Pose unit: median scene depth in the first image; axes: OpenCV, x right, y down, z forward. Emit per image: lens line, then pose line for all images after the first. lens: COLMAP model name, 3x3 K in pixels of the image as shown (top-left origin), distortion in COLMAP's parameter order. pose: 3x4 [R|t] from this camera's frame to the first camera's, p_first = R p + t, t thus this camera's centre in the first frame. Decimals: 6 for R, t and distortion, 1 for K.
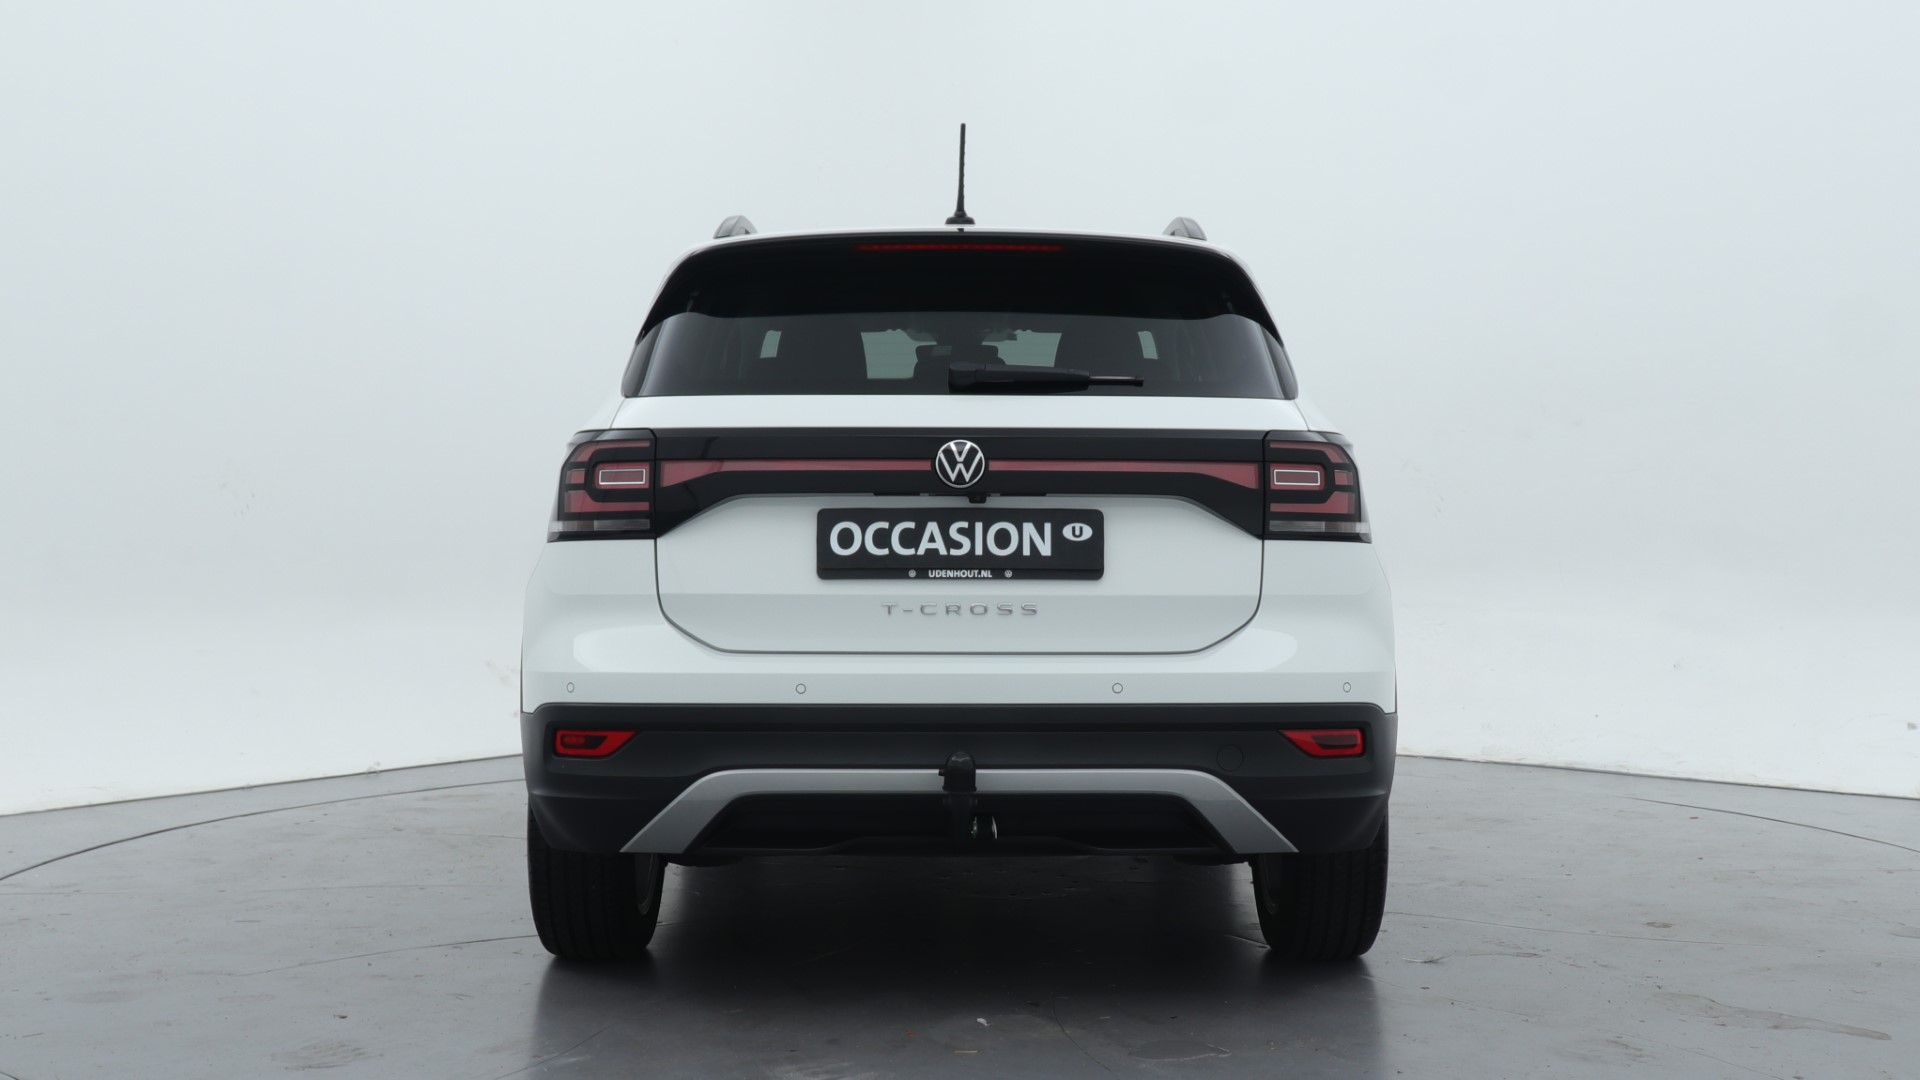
lens RADIAL K [[2312.9, 0, 1076.9], [0, 2312.9, 538.5], [0, 0, 1]] dist [0.012404, -0.002785]
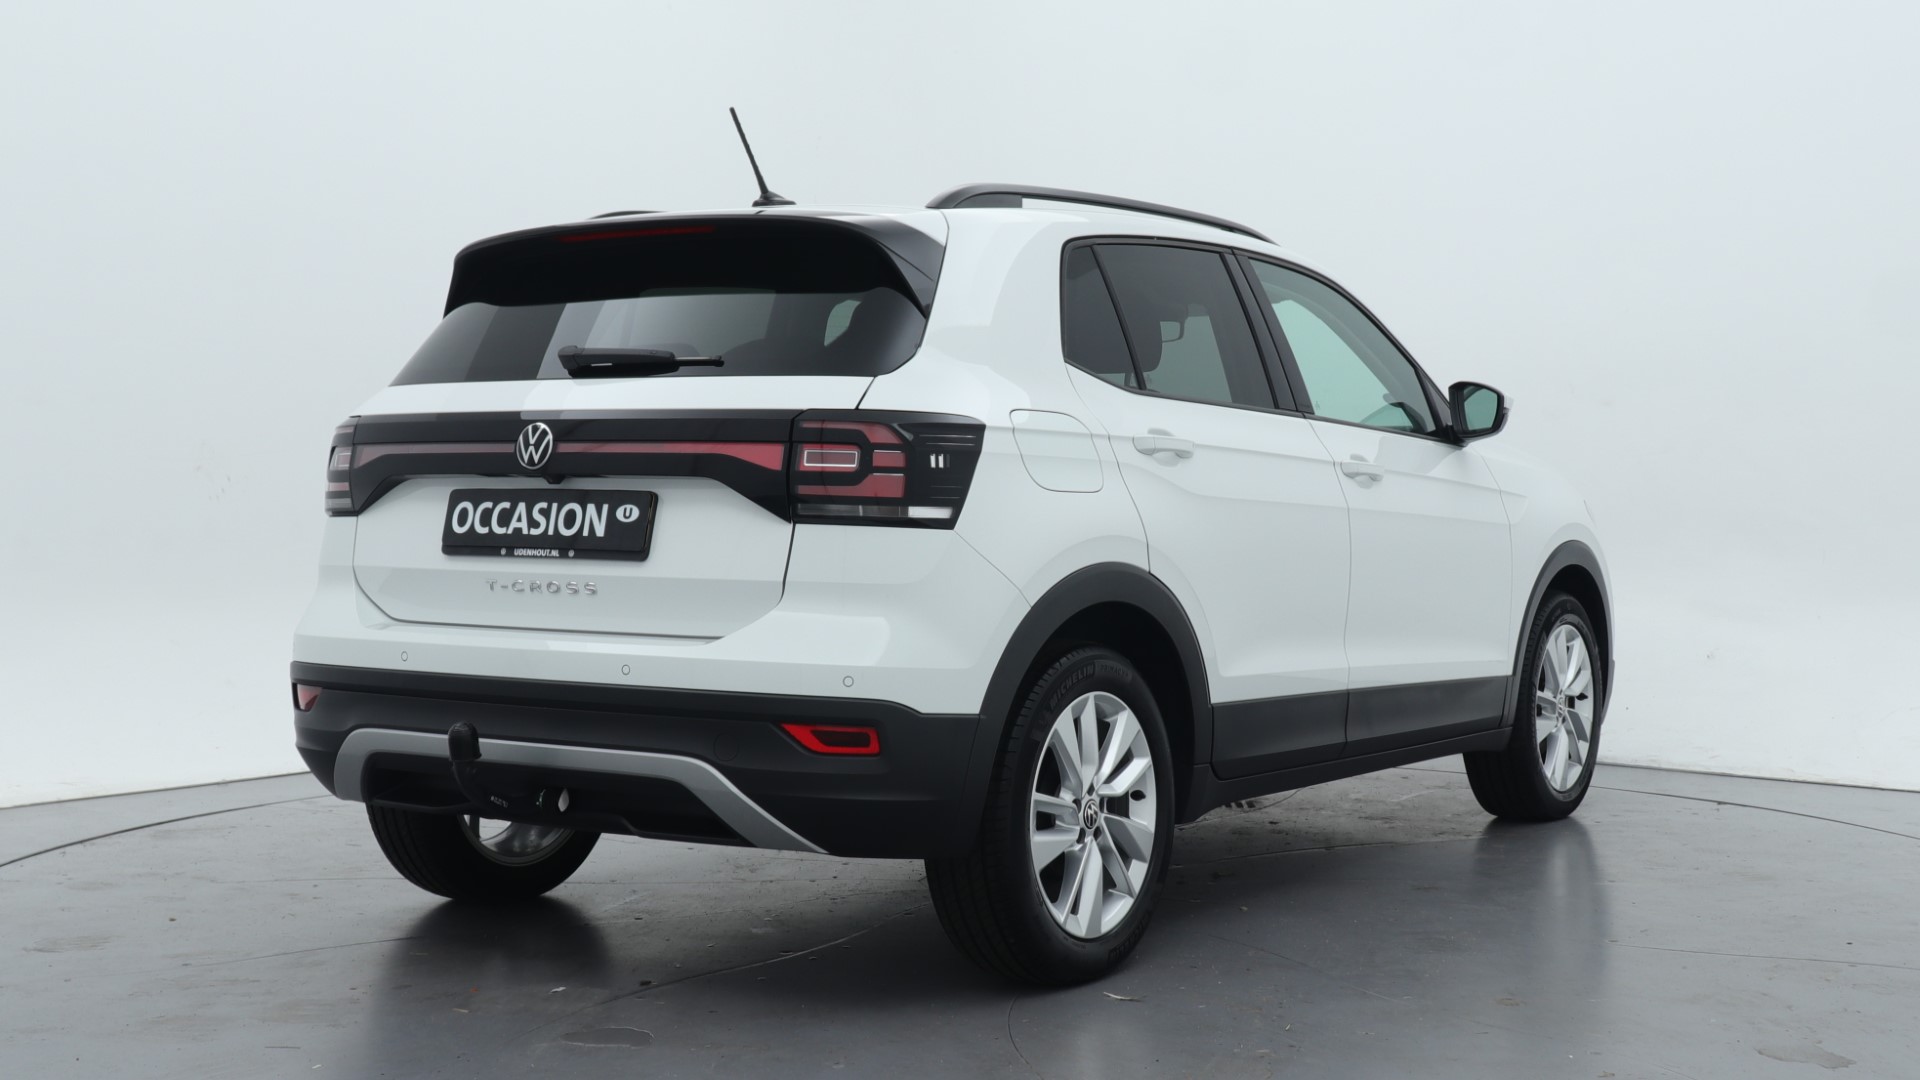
lens RADIAL K [[2312.9, 0, 1076.9], [0, 2312.9, 538.5], [0, 0, 1]] dist [0.012404, -0.002785]
pose [[0.840475, 0.016352, -0.541603, 0.707356], [-0.011189, 0.999855, 0.012824, -0.006949], [0.541734, -0.004718, 0.840536, 0.262207]]
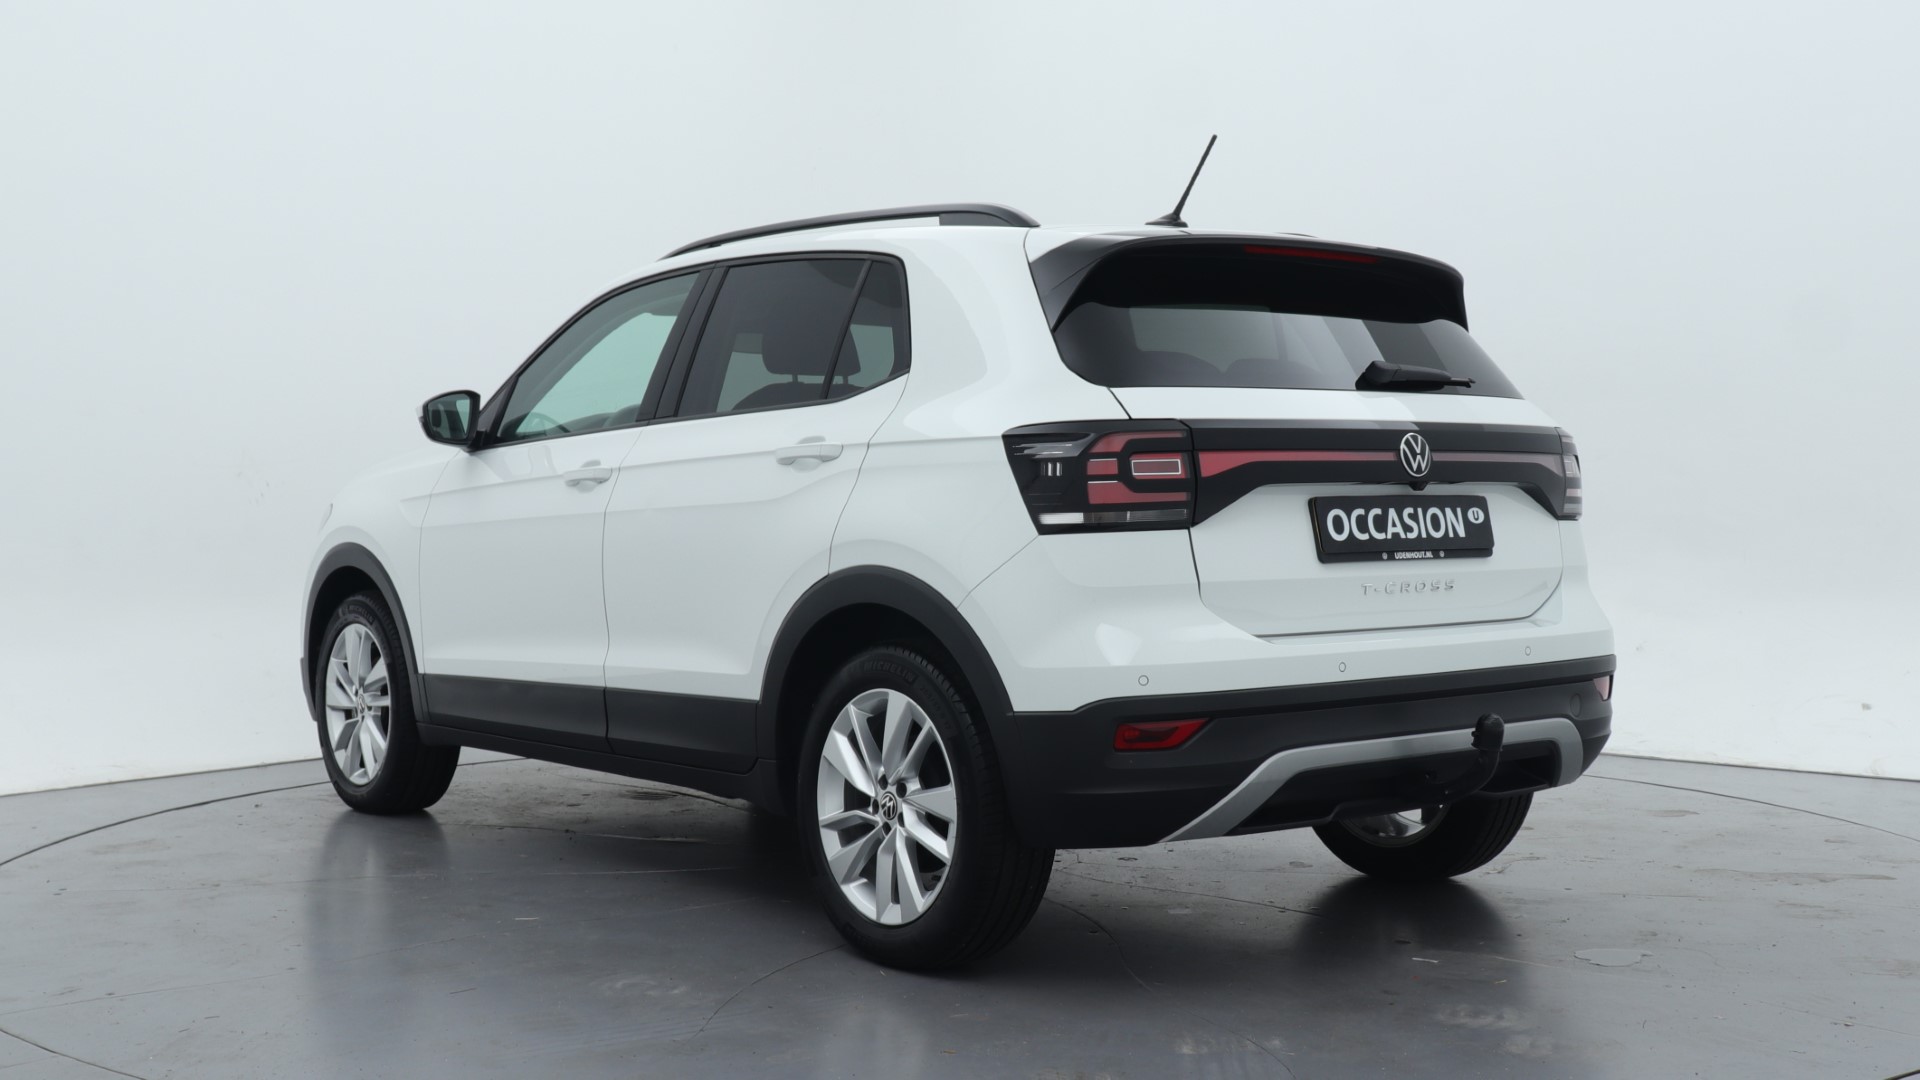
lens RADIAL K [[2312.9, 0, 1076.9], [0, 2312.9, 538.5], [0, 0, 1]] dist [0.012404, -0.002785]
pose [[0.761641, -0.020969, 0.647660, -0.878813], [0.016667, 0.999780, 0.012769, -0.009257], [-0.647785, 0.001069, 0.761823, 0.266430]]
